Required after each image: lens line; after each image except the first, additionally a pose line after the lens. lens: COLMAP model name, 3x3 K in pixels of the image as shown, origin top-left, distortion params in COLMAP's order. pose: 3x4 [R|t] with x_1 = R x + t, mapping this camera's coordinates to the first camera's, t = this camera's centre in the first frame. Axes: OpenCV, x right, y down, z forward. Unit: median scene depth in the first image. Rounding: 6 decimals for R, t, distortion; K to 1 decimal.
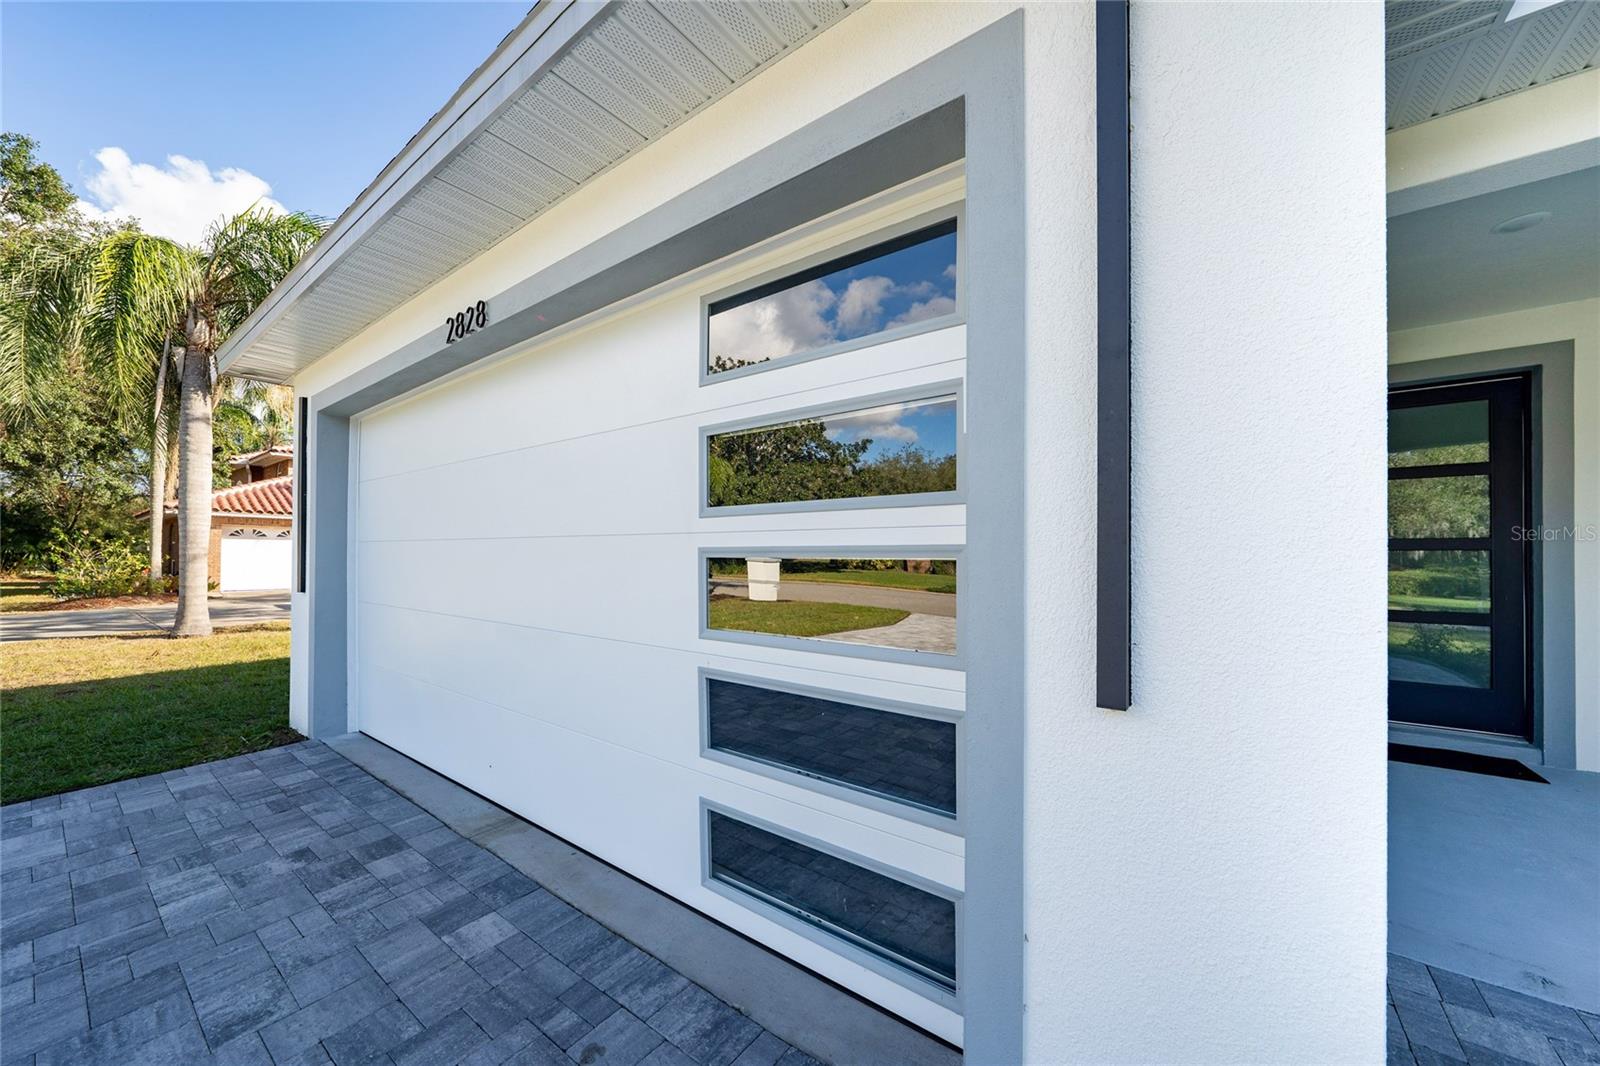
lens RADIAL K [[547.7, 0, 799.0], [0, 547.7, 540.1], [0, 0, 1]] dist [-0.003977, -0.000028]
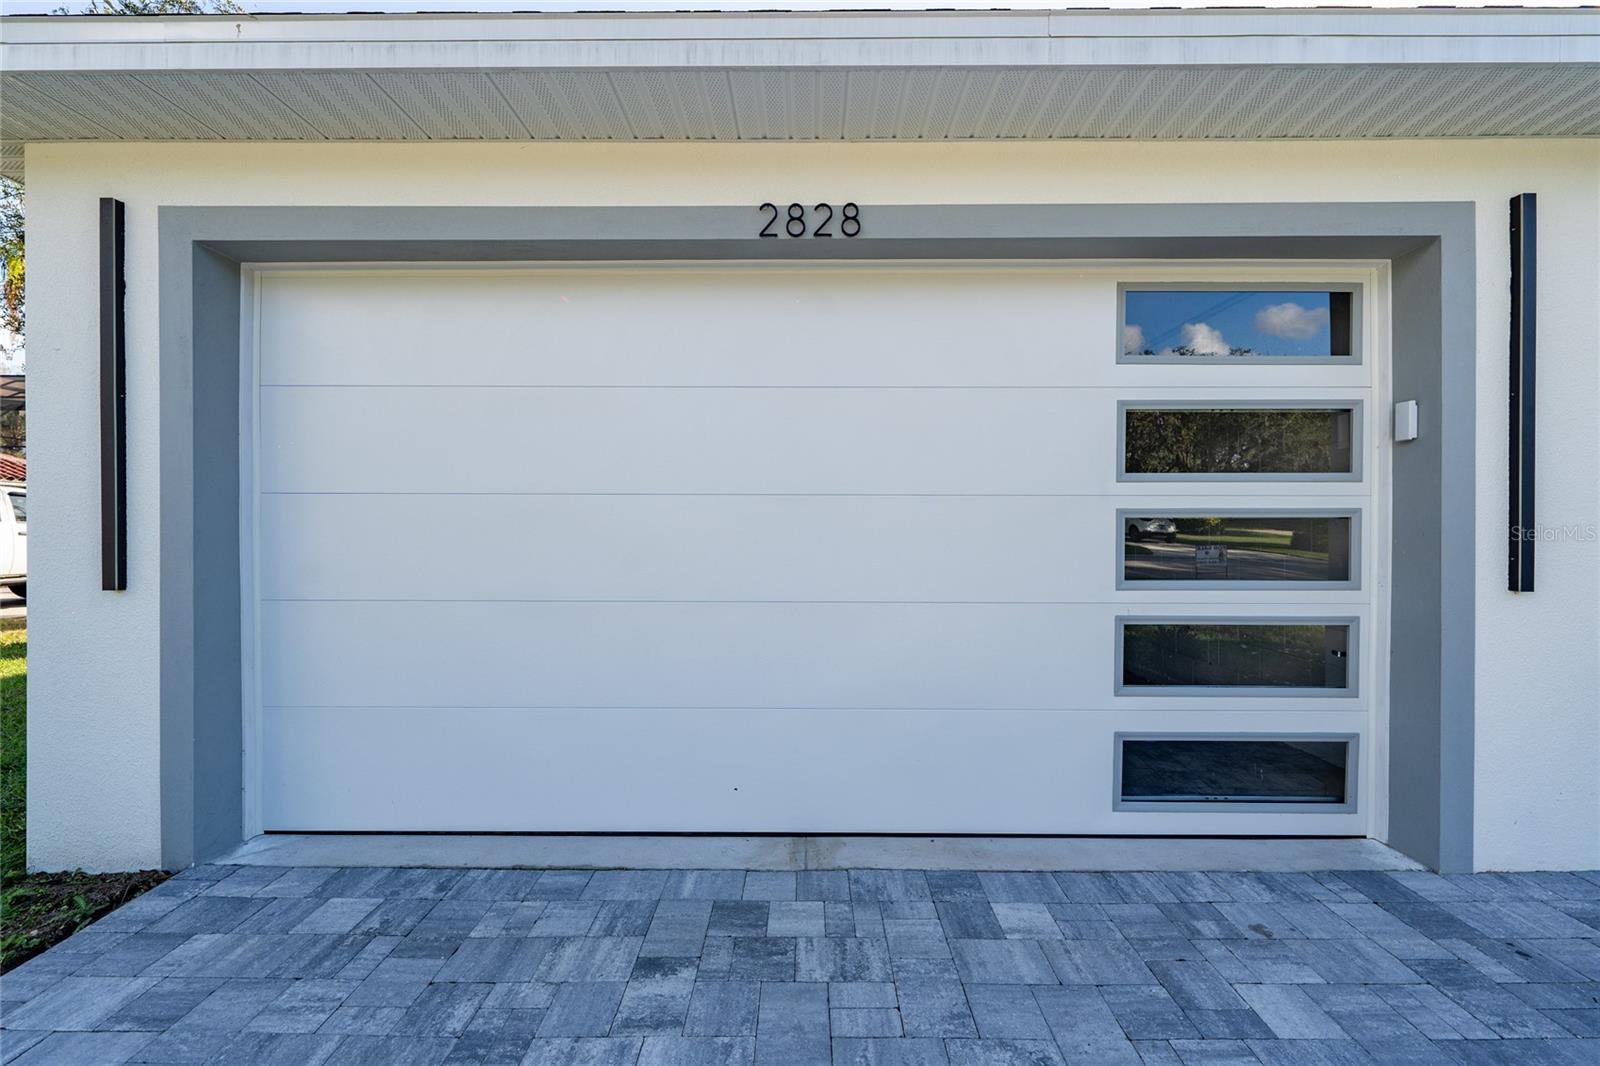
lens RADIAL K [[604.5, 0, 799.8], [0, 604.5, 513.3], [0, 0, 1]] dist [0.001424, -0.000514]
pose [[0.821154, 0.006497, 0.570669, -1.266556], [-0.012246, 0.999906, 0.006237, 0.021203], [-0.570575, -0.012110, 0.821156, 0.321357]]
